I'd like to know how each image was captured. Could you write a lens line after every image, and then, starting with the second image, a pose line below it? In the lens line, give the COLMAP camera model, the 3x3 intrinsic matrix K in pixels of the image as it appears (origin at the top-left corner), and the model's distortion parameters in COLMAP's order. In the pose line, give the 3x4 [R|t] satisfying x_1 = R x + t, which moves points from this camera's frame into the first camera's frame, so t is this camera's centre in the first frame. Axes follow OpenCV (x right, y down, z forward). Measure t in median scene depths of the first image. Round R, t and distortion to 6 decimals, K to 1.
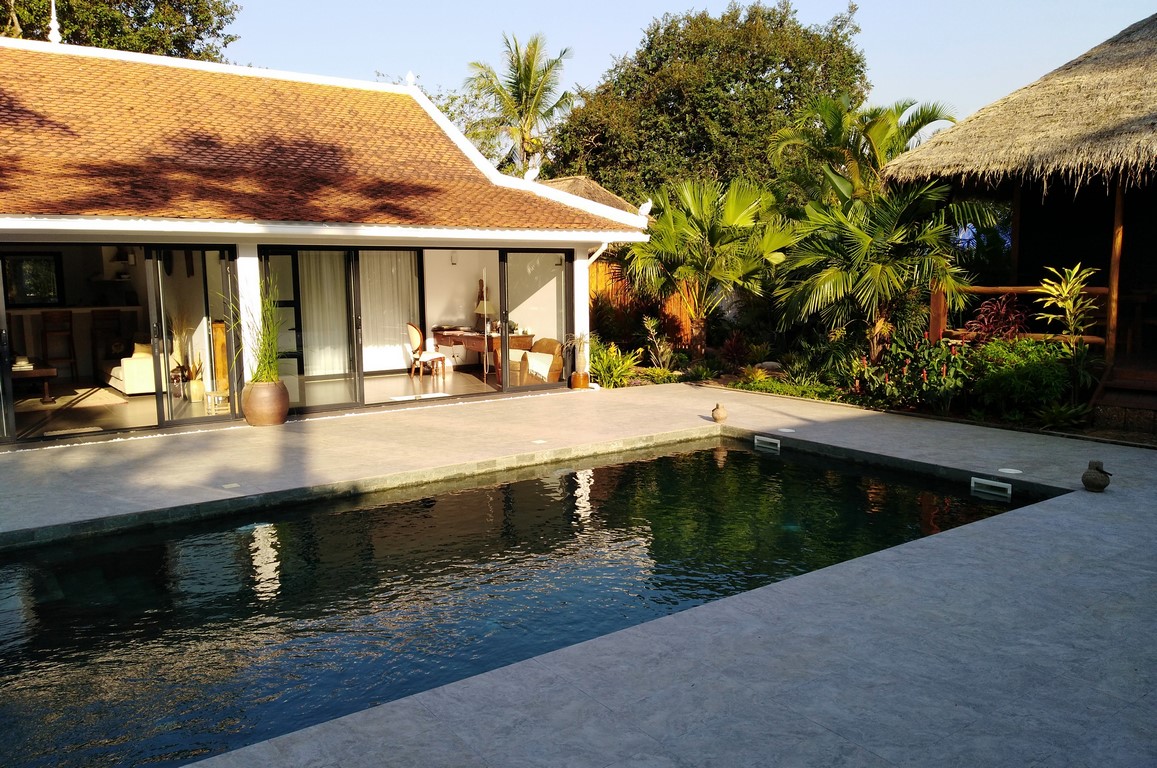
lens RADIAL K [[888.4, 0, 575.4], [0, 888.4, 409.3], [0, 0, 1]] dist [0.005990, -0.009098]
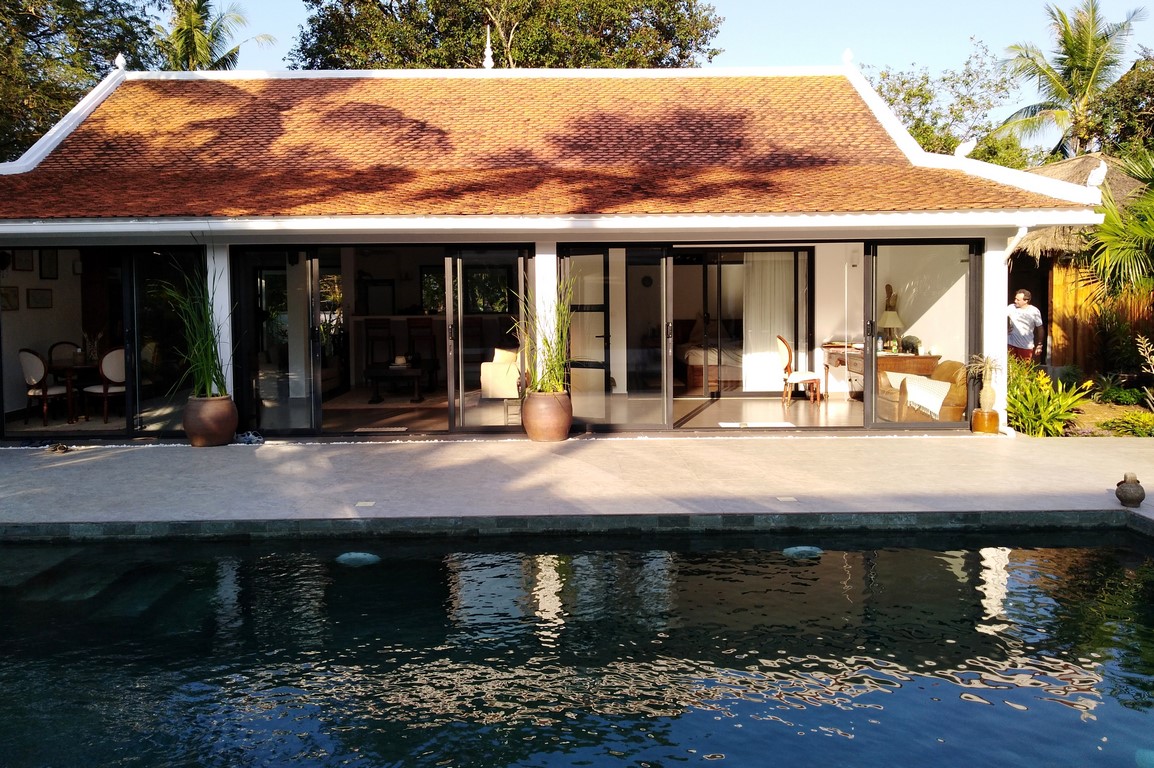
lens RADIAL K [[912.5, 0, 577.3], [0, 912.5, 333.4], [0, 0, 1]] dist [0.049835, -0.063904]
pose [[0.815549, 0.024202, -0.578182, 0.163247], [-0.088378, 0.992614, -0.083111, -0.012408], [0.571900, 0.118880, 0.811664, 0.213643]]
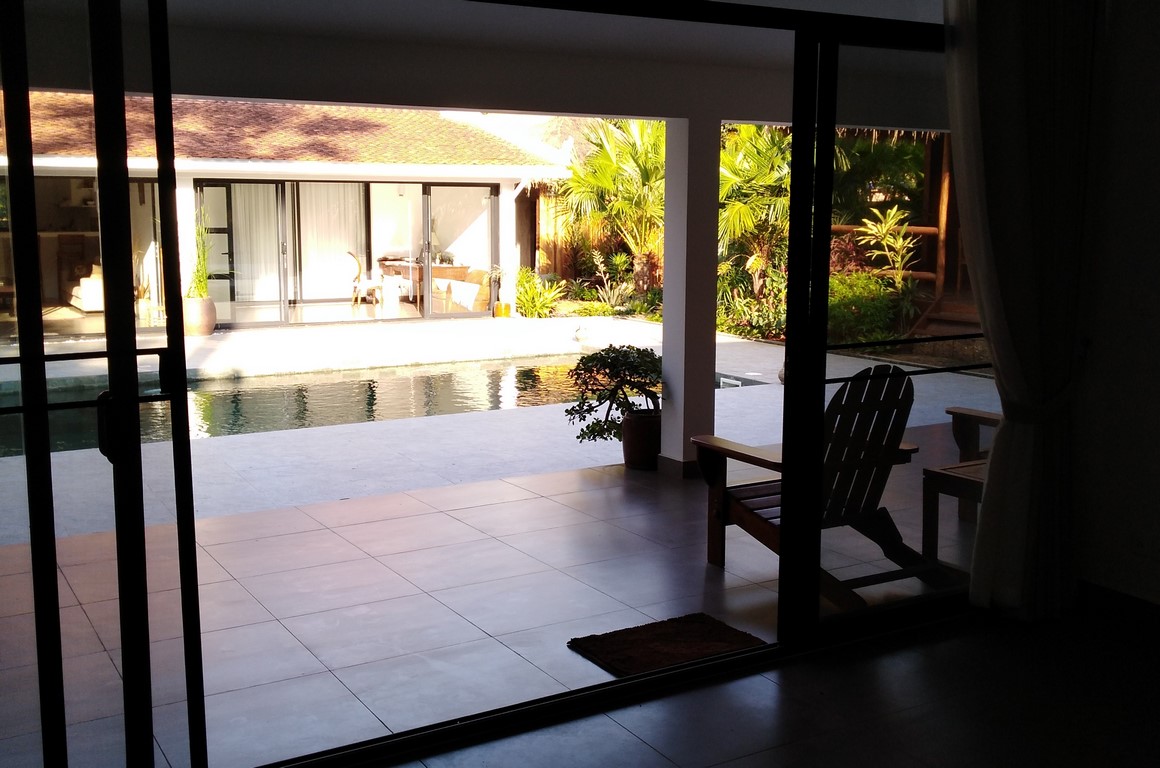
lens RADIAL K [[1195.1, 0, 580.0], [0, 1195.1, 384.0], [0, 0, 1]] dist [0.005536, -0.000356]
pose [[0.994838, 0.029800, -0.096998, 0.235786], [-0.029942, 0.999552, -0.000009, 0.051892], [0.096954, 0.002913, 0.995285, -0.386414]]
